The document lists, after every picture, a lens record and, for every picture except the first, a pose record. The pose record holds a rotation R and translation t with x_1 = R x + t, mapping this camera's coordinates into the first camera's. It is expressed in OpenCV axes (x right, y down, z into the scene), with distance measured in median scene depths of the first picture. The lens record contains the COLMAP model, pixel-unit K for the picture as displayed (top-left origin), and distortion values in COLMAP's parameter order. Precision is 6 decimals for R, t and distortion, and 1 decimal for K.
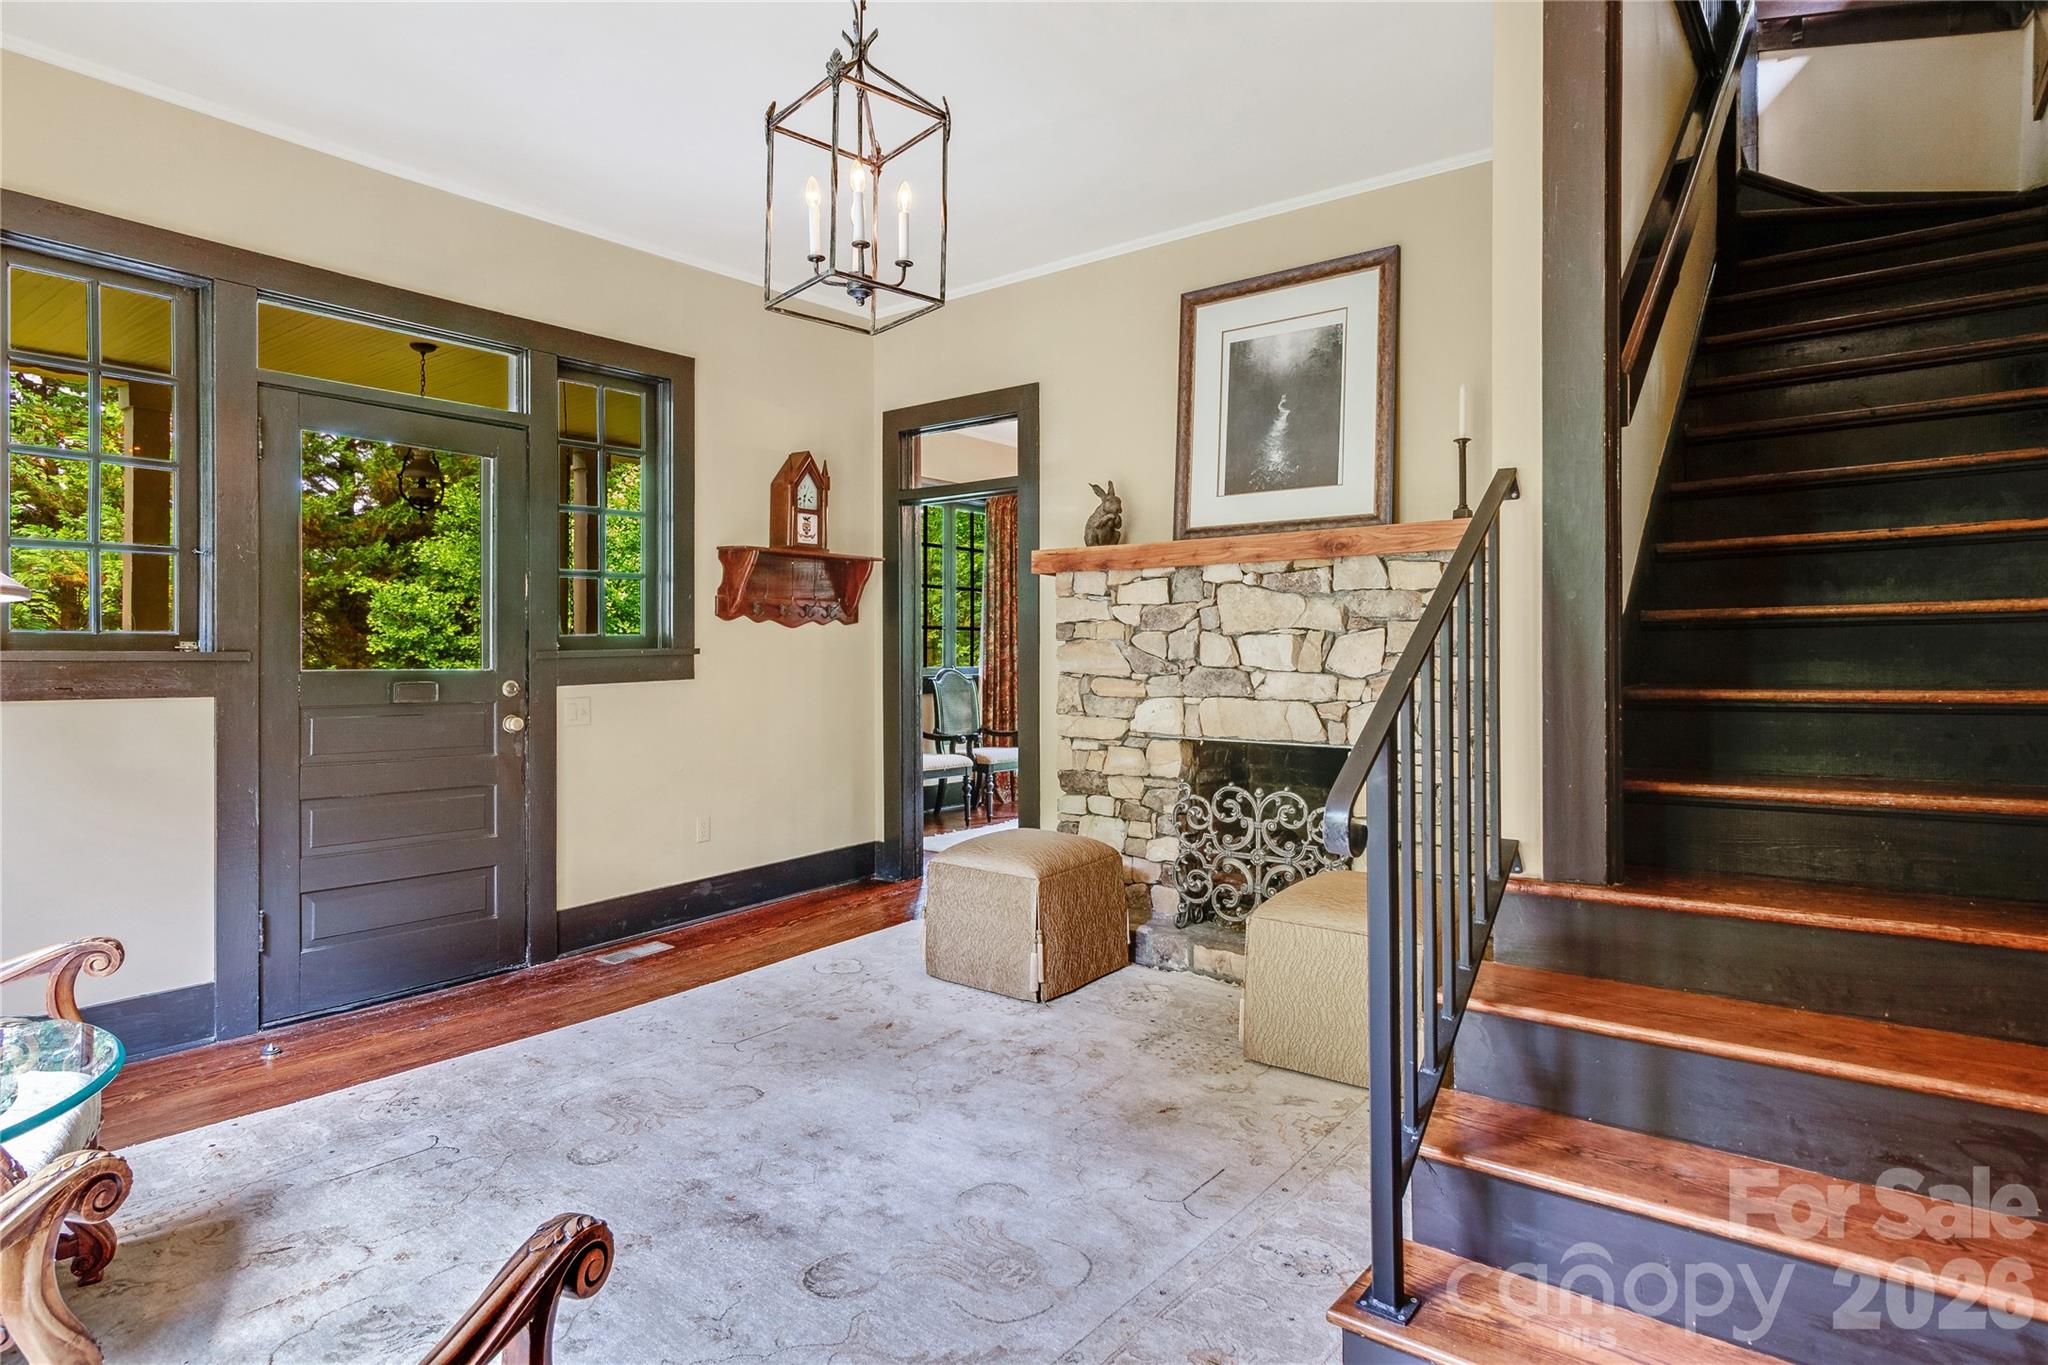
lens RADIAL K [[1125.5, 0, 1014.2], [0, 1125.5, 652.4], [0, 0, 1]] dist [0.013956, 0.000642]
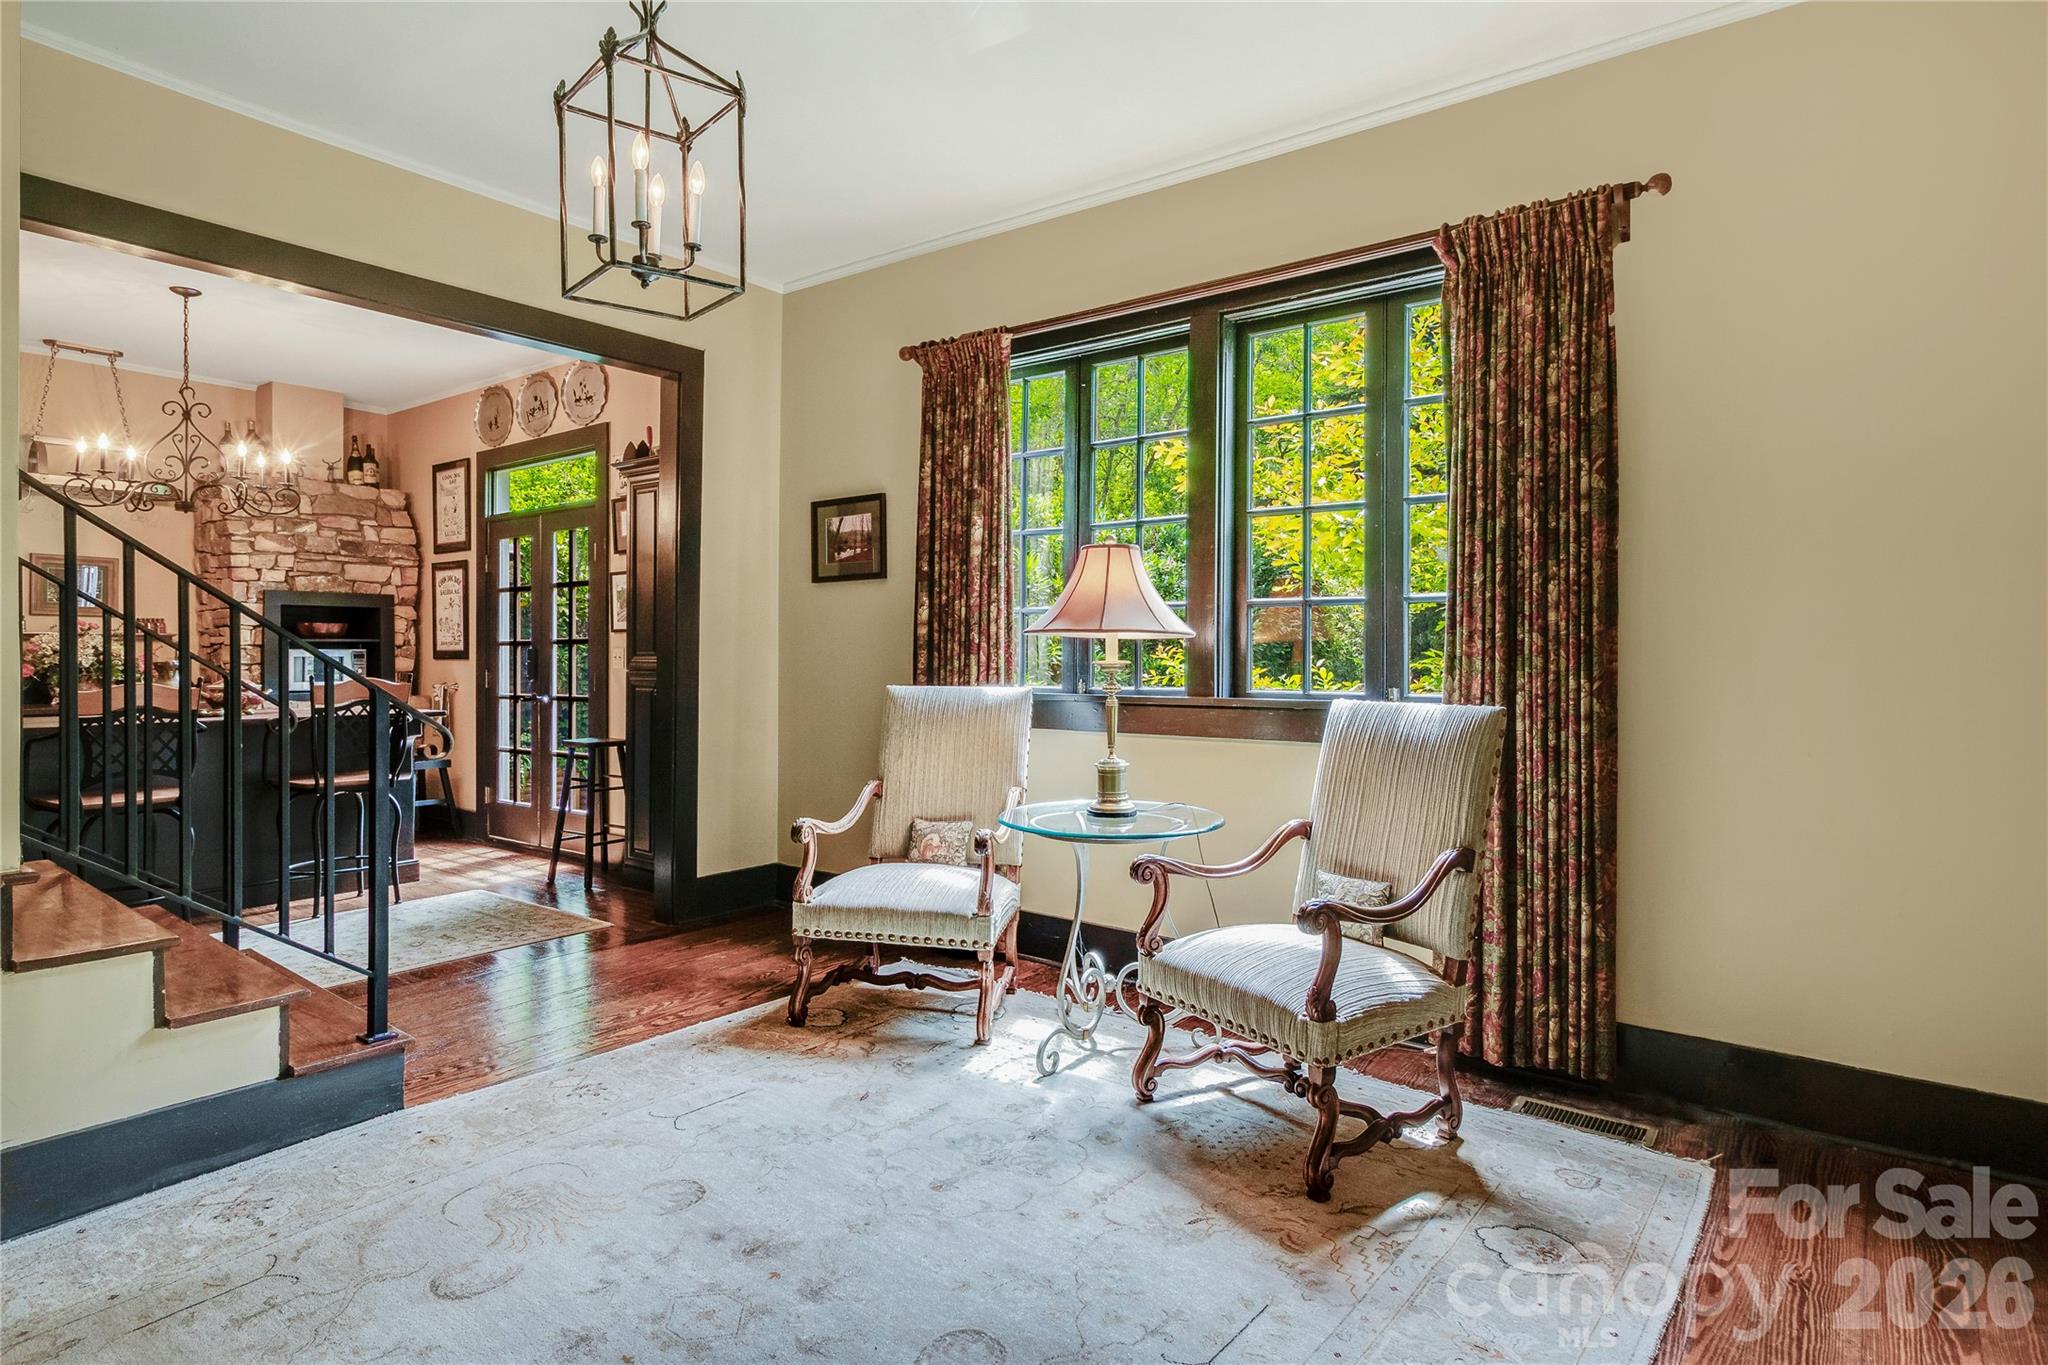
lens RADIAL K [[1125.5, 0, 1014.2], [0, 1125.5, 652.4], [0, 0, 1]] dist [0.013956, 0.000642]
pose [[-0.999983, -0.000495, -0.005734, -0.413021], [-0.000468, 0.999989, -0.004713, 0.000780], [0.005737, -0.004710, -0.999972, 1.800113]]
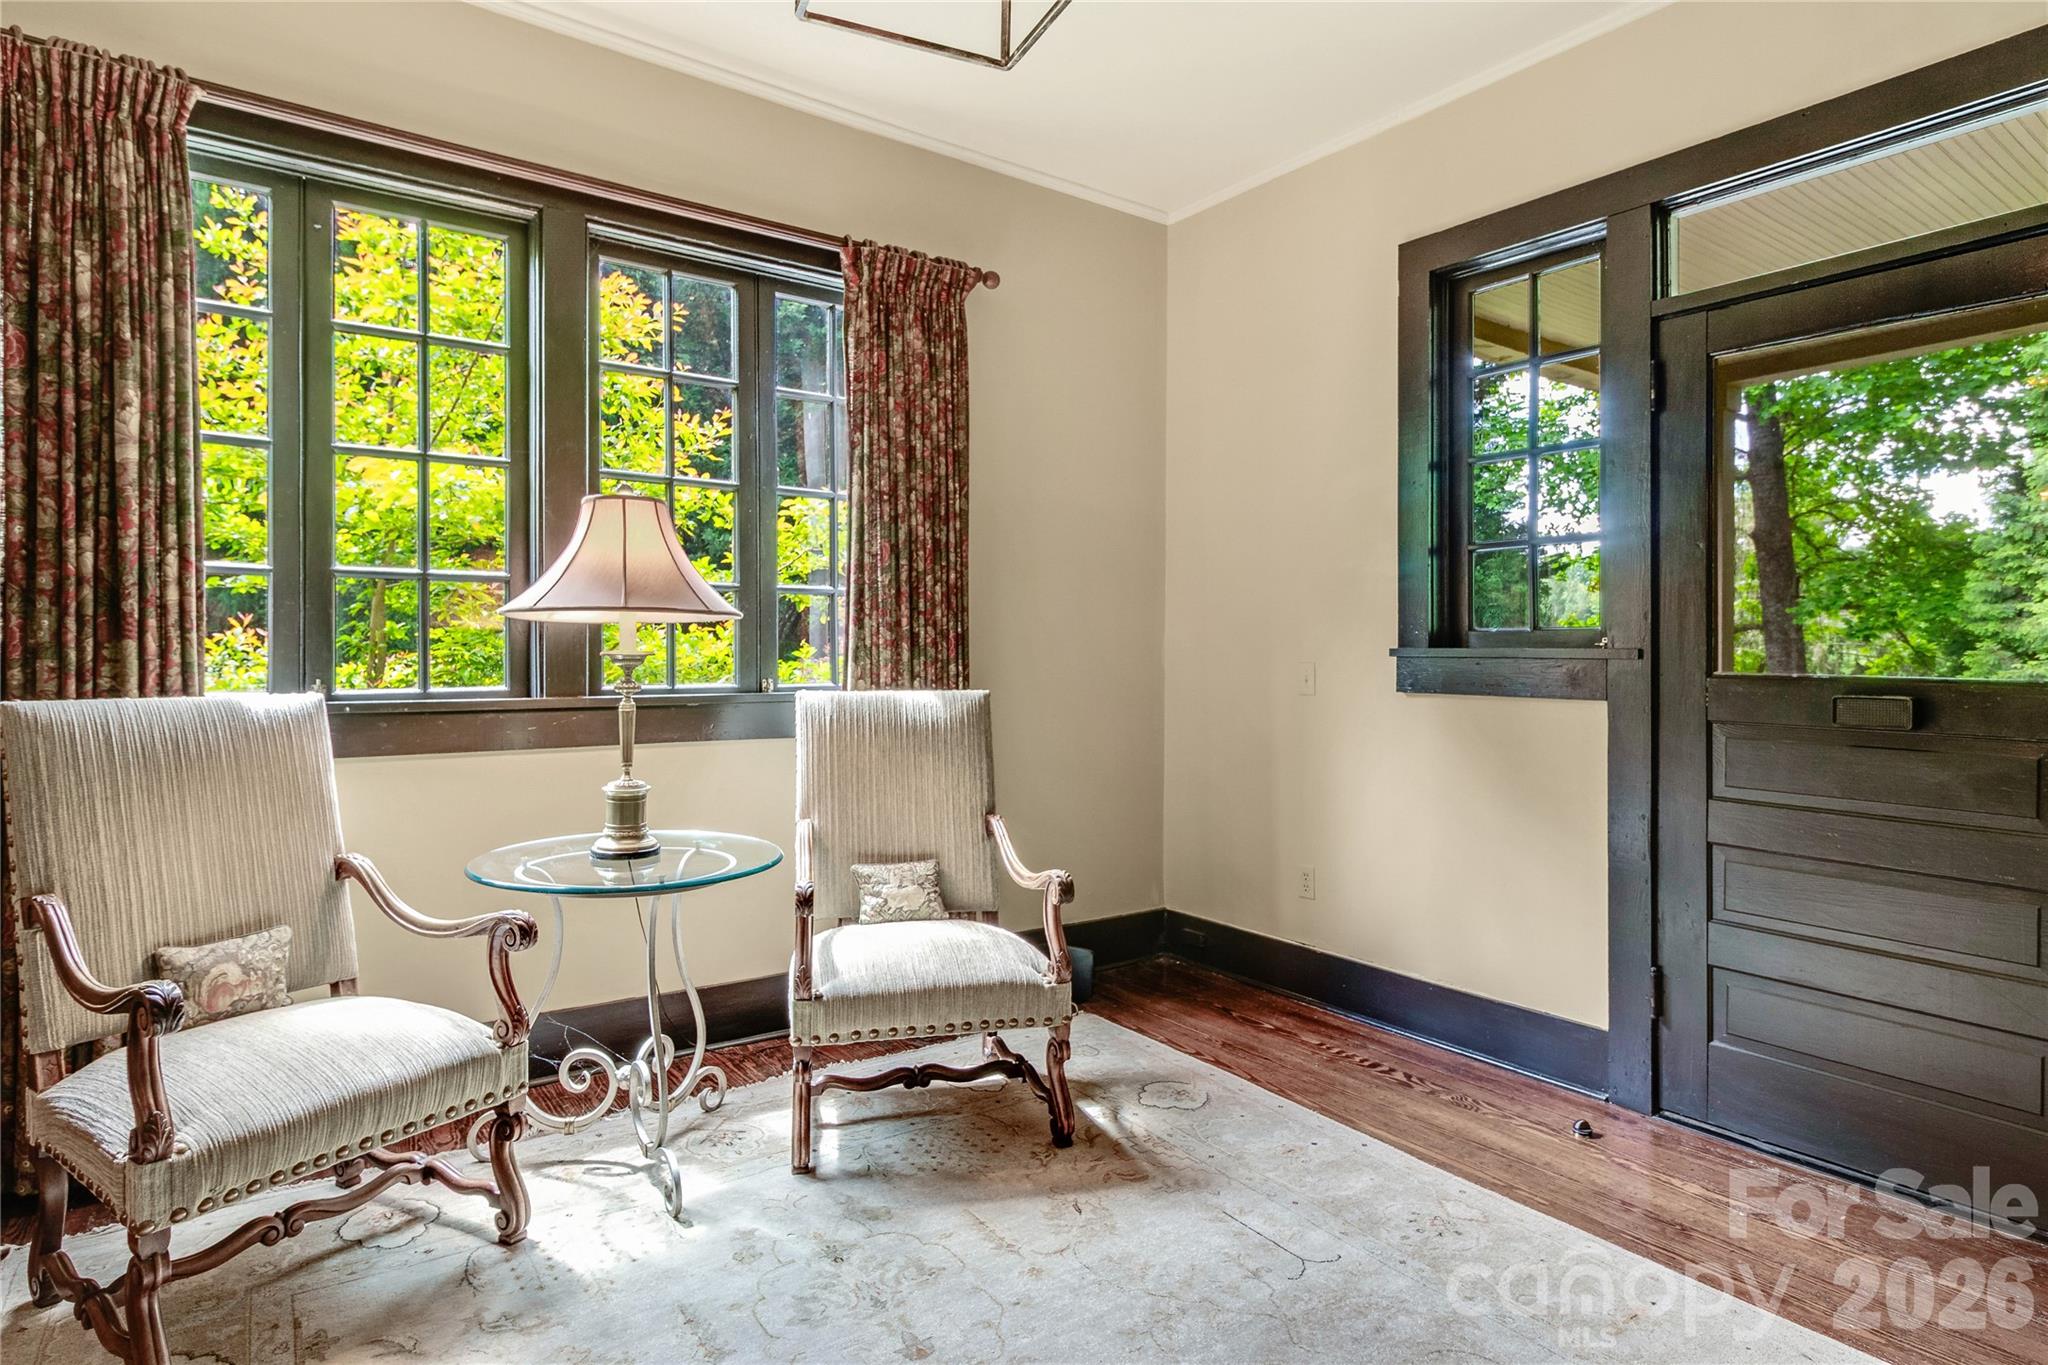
lens RADIAL K [[1125.5, 0, 1014.2], [0, 1125.5, 652.4], [0, 0, 1]] dist [0.013956, 0.000642]
pose [[-0.274287, 0.004123, -0.961639, 0.341549], [-0.005550, 0.999967, 0.005870, -0.003321], [0.961632, 0.006947, -0.274255, 1.078677]]
